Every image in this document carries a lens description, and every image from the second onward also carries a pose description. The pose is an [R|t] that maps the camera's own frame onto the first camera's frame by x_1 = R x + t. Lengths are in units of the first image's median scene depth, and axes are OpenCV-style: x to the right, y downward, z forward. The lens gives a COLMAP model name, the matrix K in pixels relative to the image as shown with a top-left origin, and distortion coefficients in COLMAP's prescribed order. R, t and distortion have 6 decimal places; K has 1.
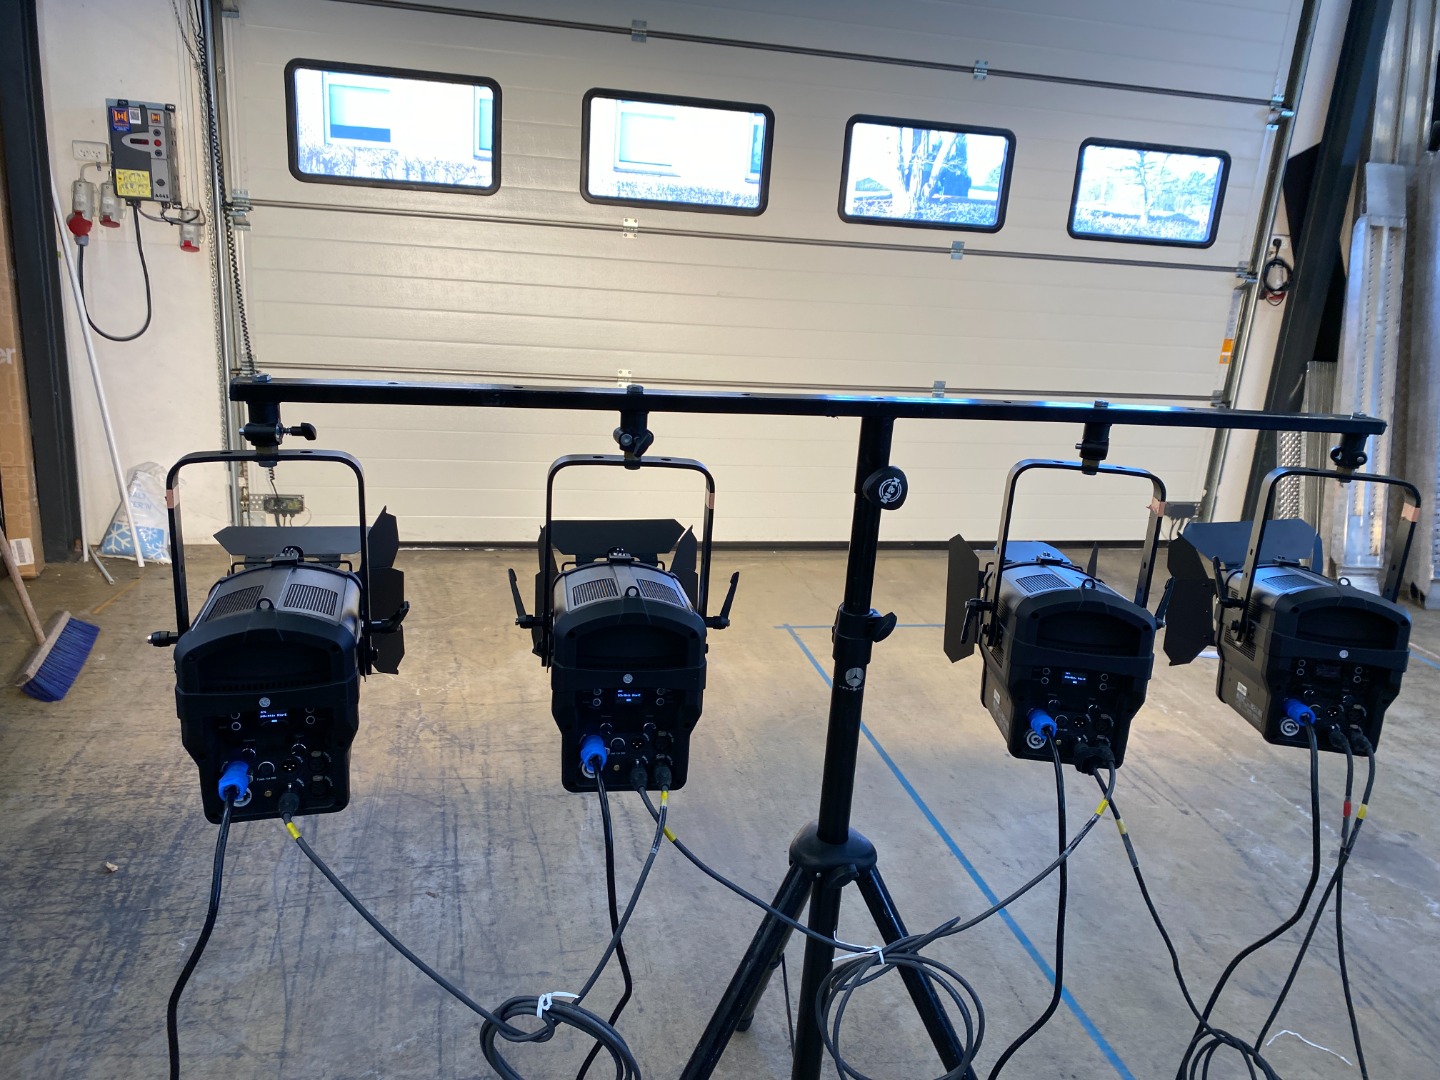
lens RADIAL K [[1093.9, 0, 735.2], [0, 1093.9, 542.1], [0, 0, 1]] dist [0.019317, -0.017385]
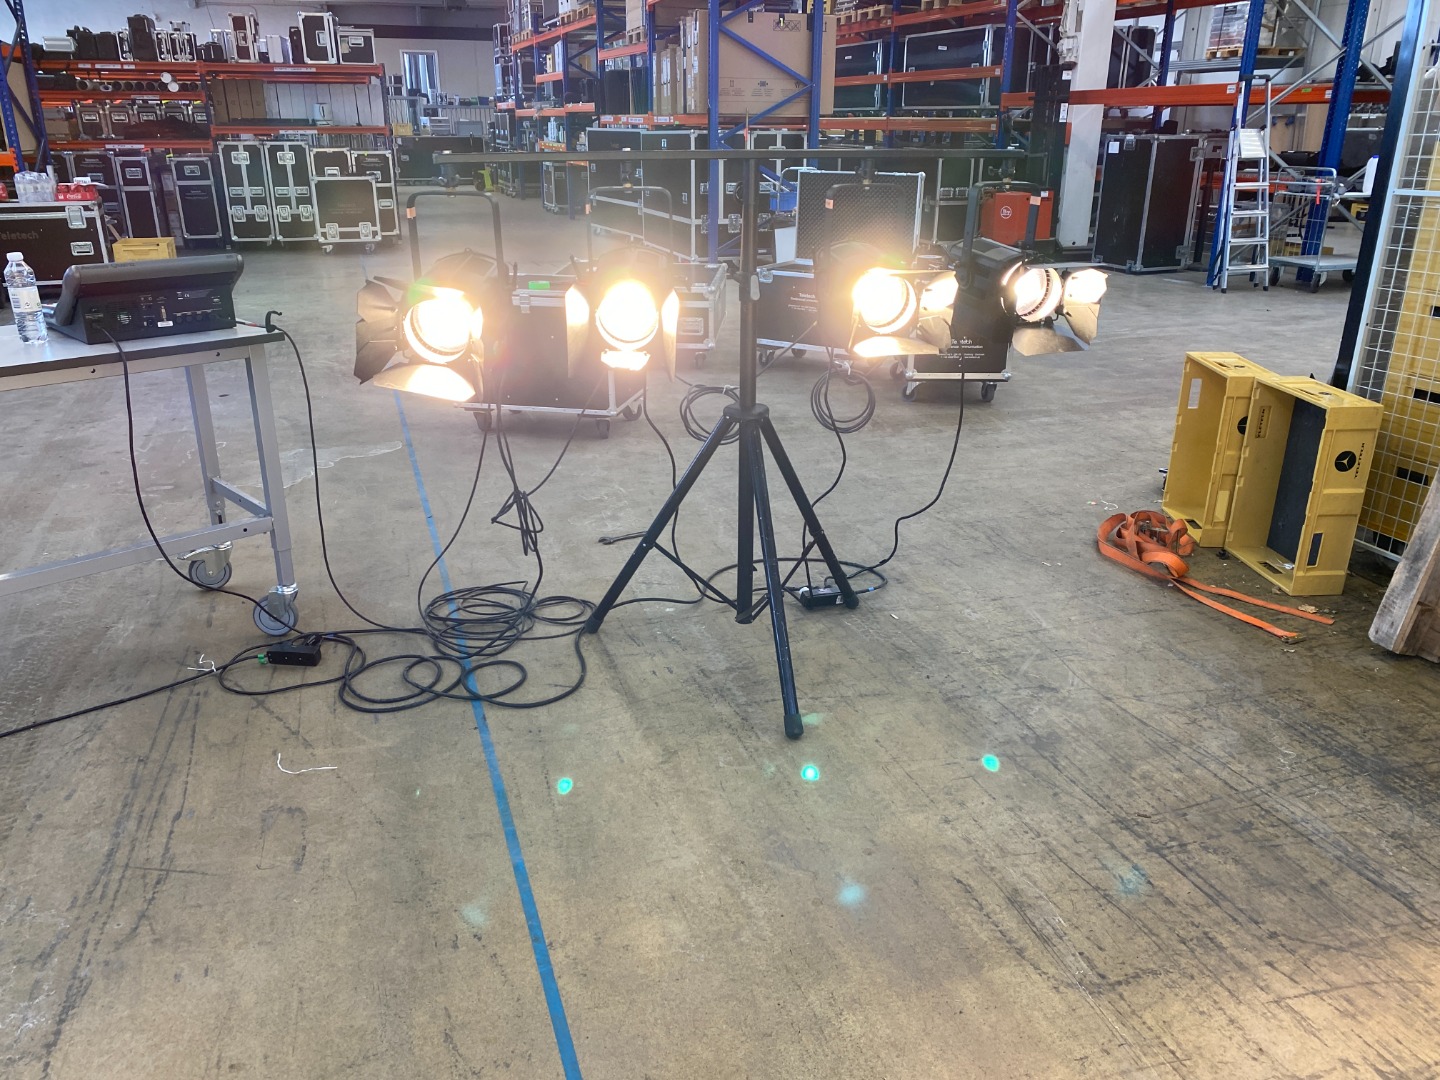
lens RADIAL K [[1093.9, 0, 723.2], [0, 1093.9, 531.8], [0, 0, 1]] dist [0.019317, -0.017385]
pose [[-0.993293, -0.038512, -0.109023, 0.112892], [-0.096988, 0.790843, 0.604285, -0.236830], [0.062948, 0.610806, -0.789274, 0.912566]]
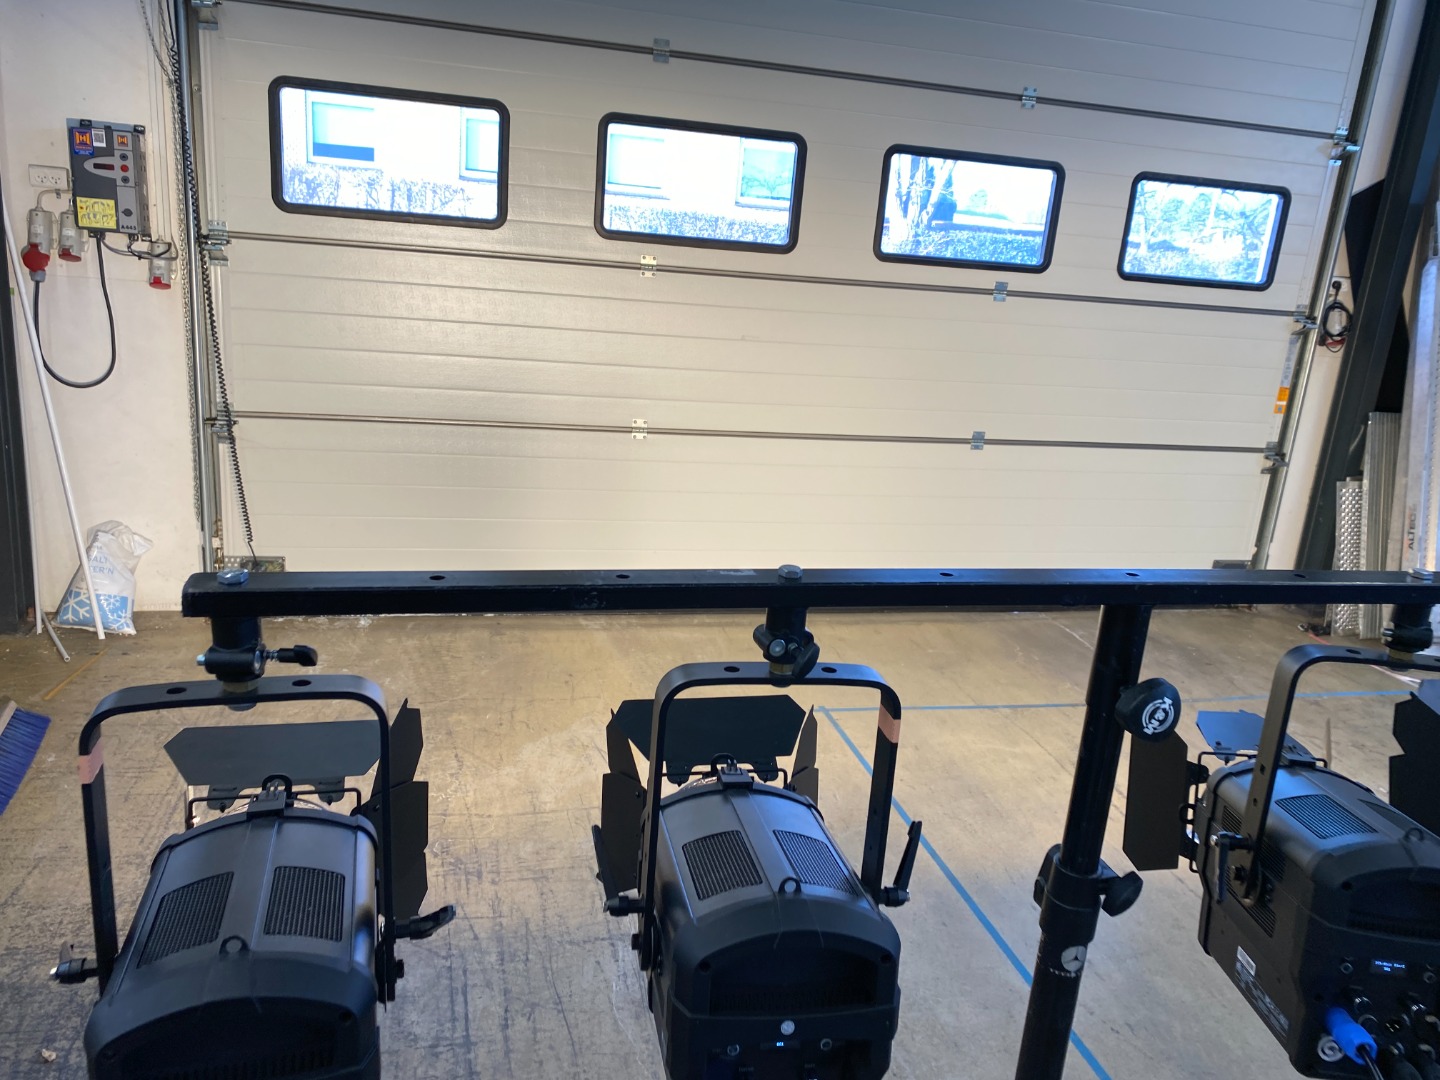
lens RADIAL K [[1093.9, 0, 735.6], [0, 1093.9, 551.4], [0, 0, 1]] dist [0.019317, -0.017385]
pose [[0.999838, 0.004634, 0.017402, -0.040744], [-0.004464, 0.999942, -0.009761, -0.043530], [-0.017446, 0.009682, 0.999801, 0.096633]]
